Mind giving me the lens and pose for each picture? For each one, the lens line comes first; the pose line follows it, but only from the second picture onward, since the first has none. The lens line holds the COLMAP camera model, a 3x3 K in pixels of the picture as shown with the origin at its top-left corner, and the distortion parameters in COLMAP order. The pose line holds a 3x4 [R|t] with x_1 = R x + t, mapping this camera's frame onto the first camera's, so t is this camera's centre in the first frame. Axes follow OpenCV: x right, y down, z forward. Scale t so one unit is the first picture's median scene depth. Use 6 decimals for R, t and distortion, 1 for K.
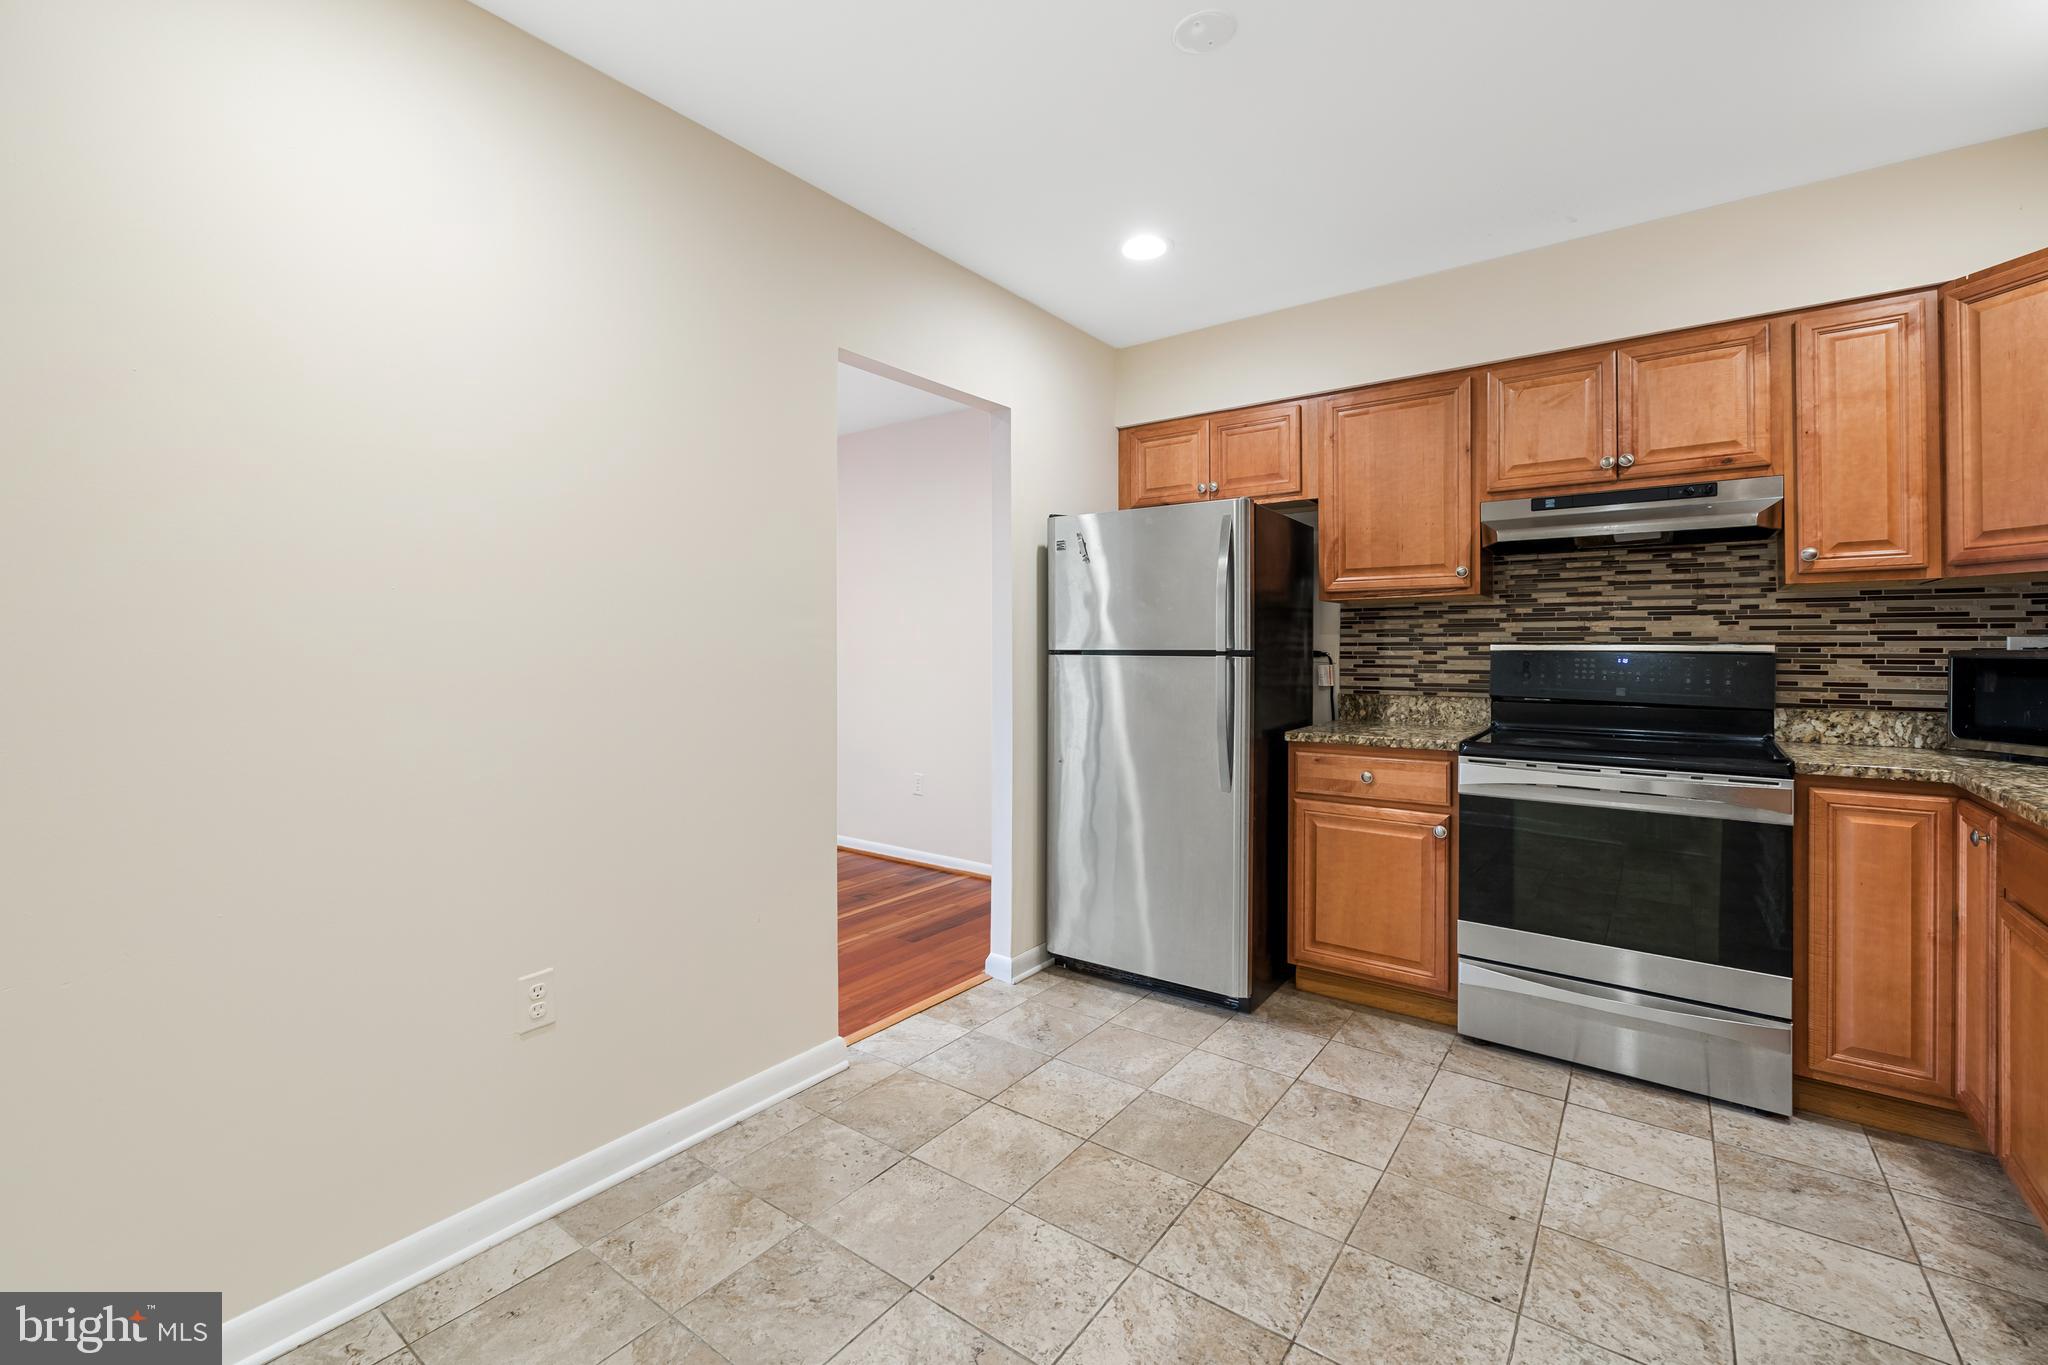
lens RADIAL K [[871.0, 0, 1023.3], [0, 871.0, 648.9], [0, 0, 1]] dist [-0.001212, 0.000646]
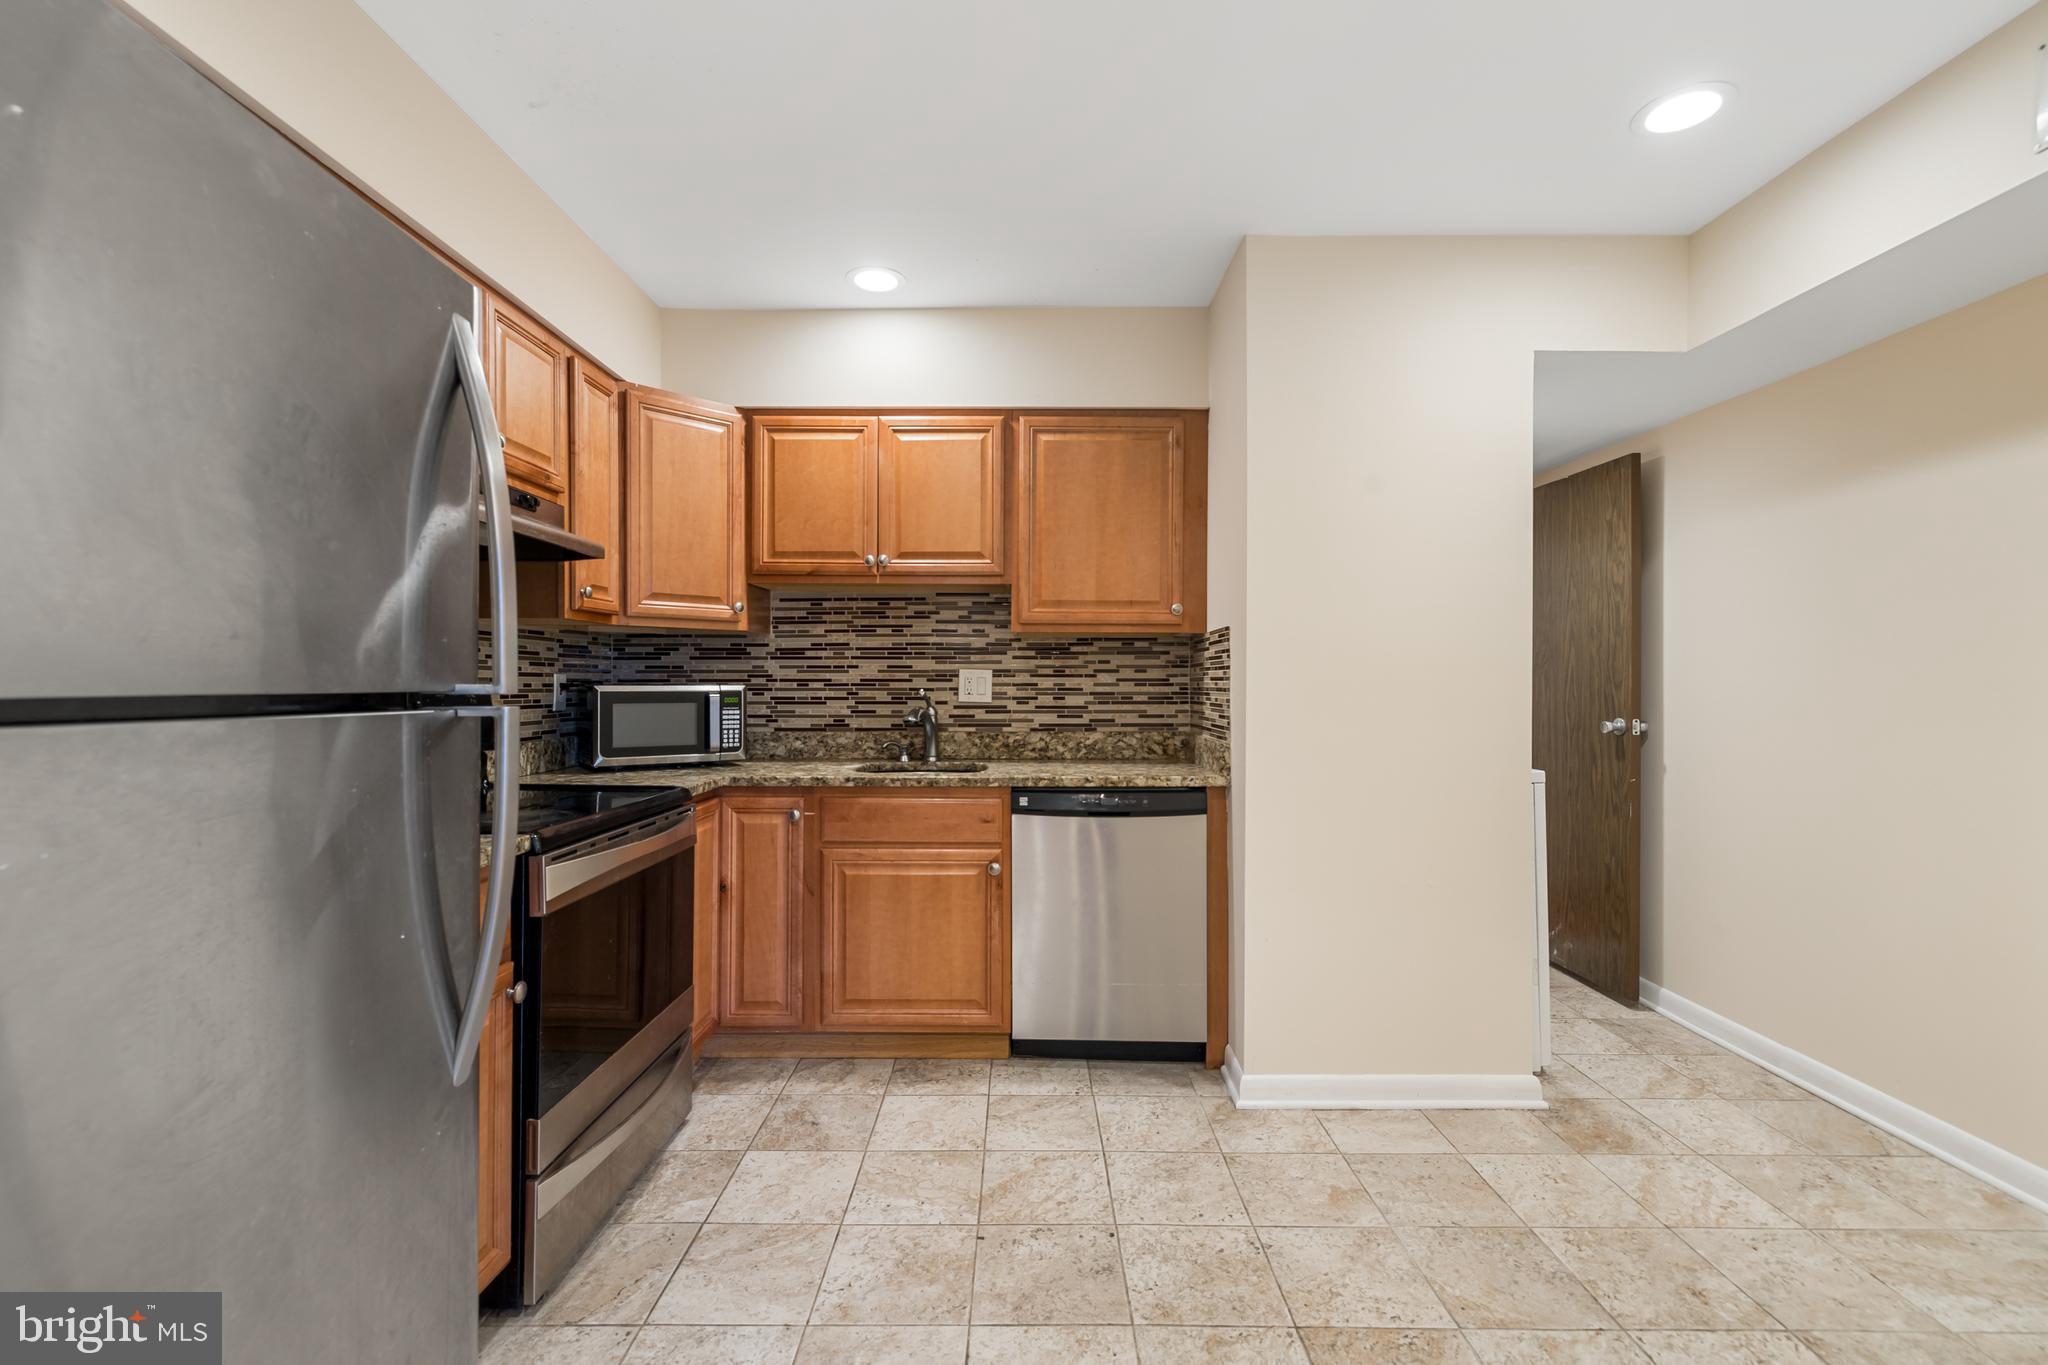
lens RADIAL K [[871.0, 0, 1018.4], [0, 871.0, 682.7], [0, 0, 1]] dist [-0.001212, 0.000646]
pose [[-0.587294, -0.002384, 0.809370, -0.212963], [-0.002300, 0.999997, 0.001276, -0.004540], [-0.809370, -0.001112, -0.587298, 1.124372]]
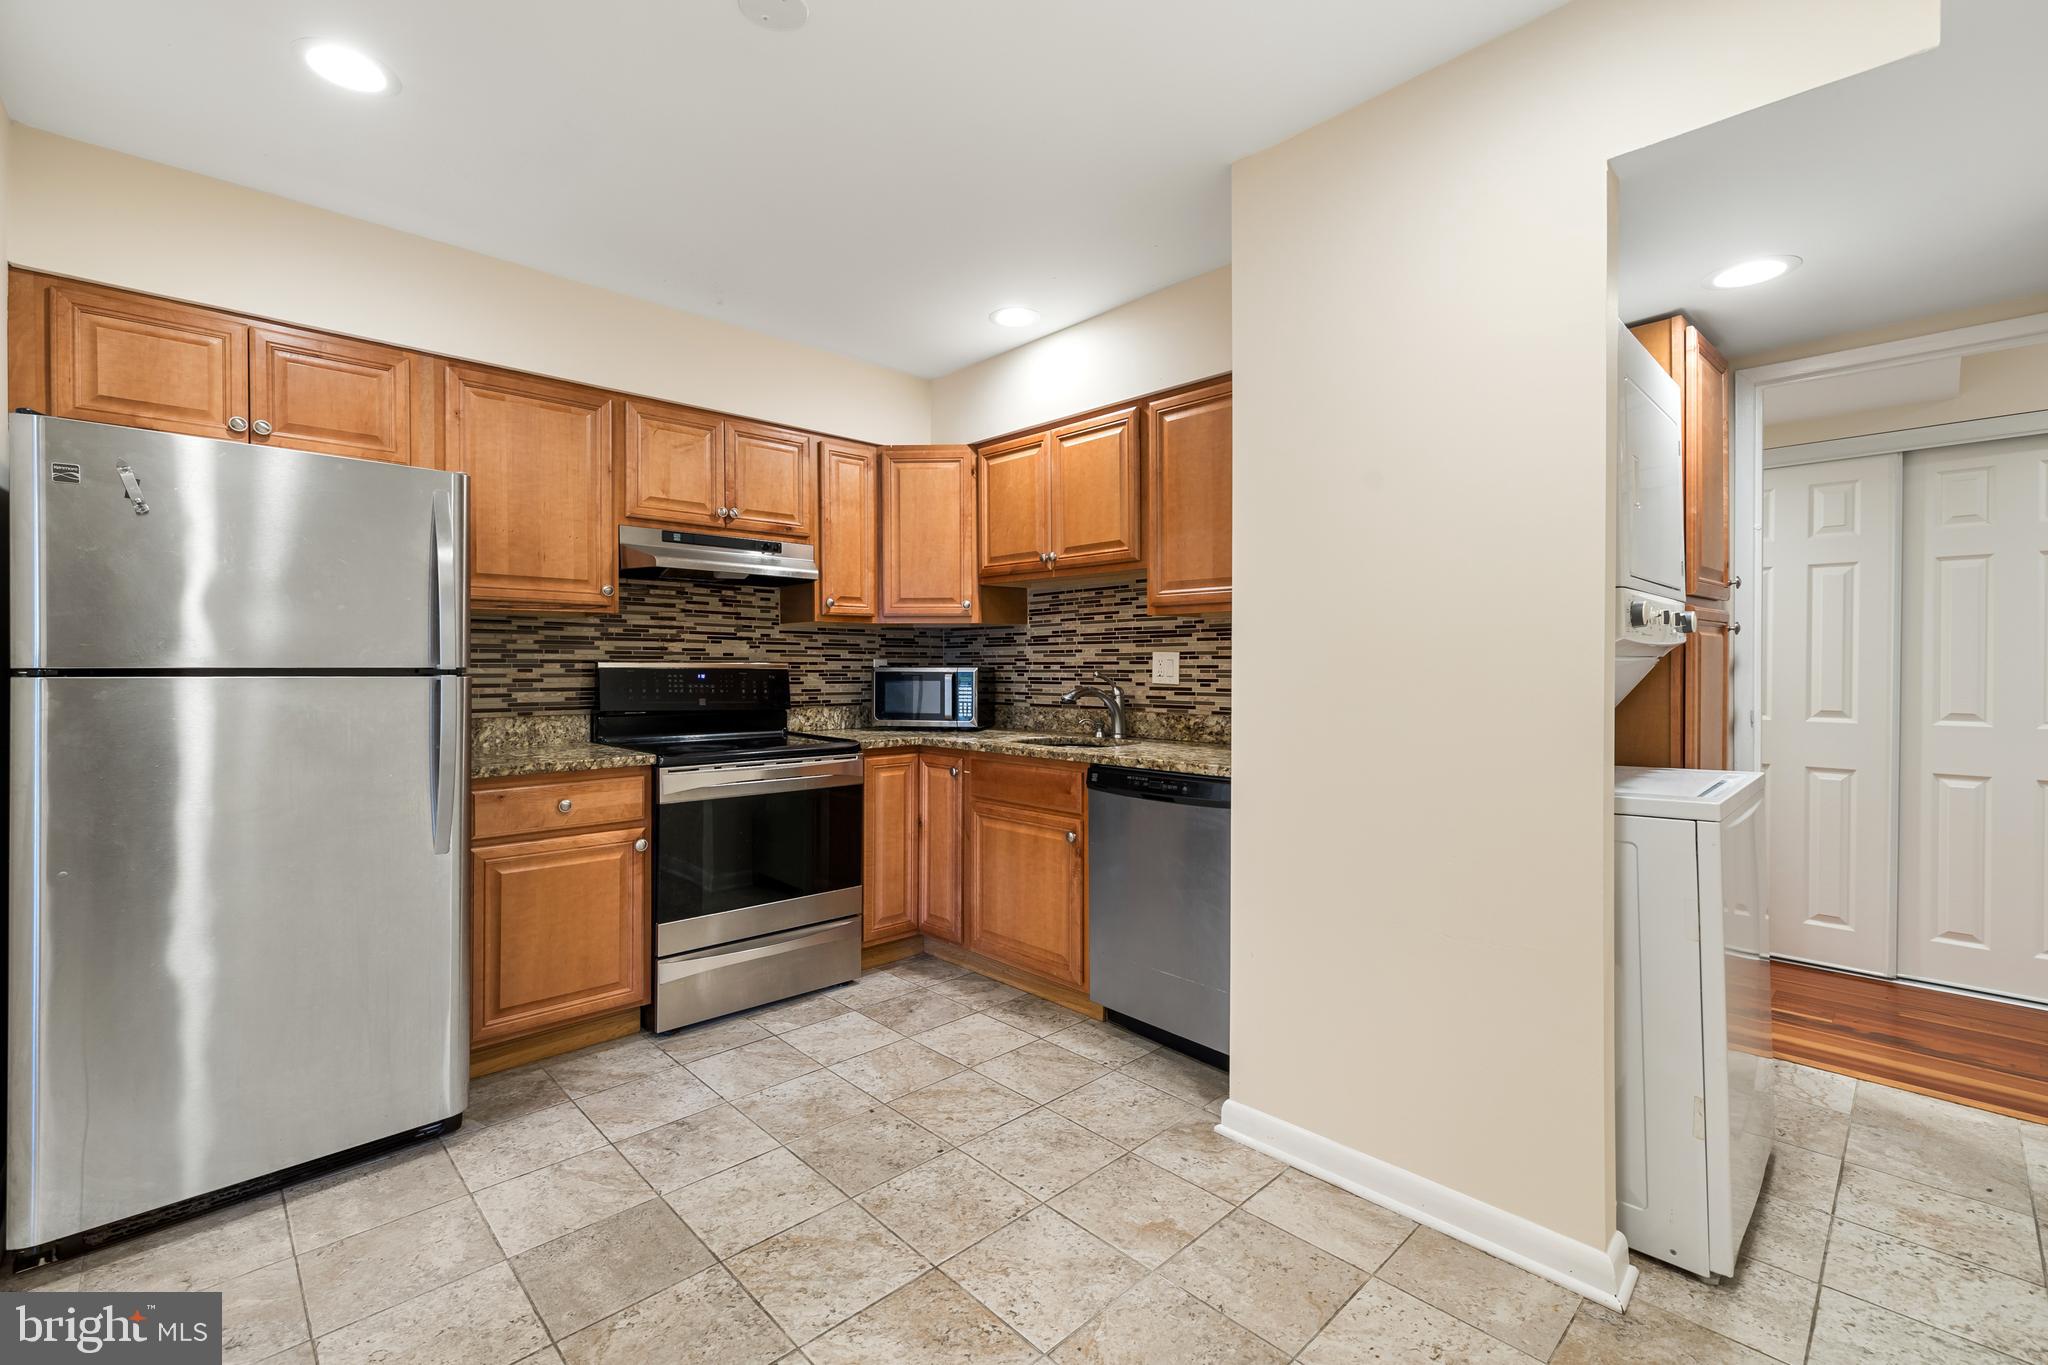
lens RADIAL K [[871.0, 0, 1015.3], [0, 871.0, 672.2], [0, 0, 1]] dist [-0.001212, 0.000646]
pose [[0.173328, -0.006841, 0.984840, -0.471324], [-0.000675, 0.999975, 0.007064, -0.000844], [-0.984864, -0.001889, 0.173319, 0.408919]]
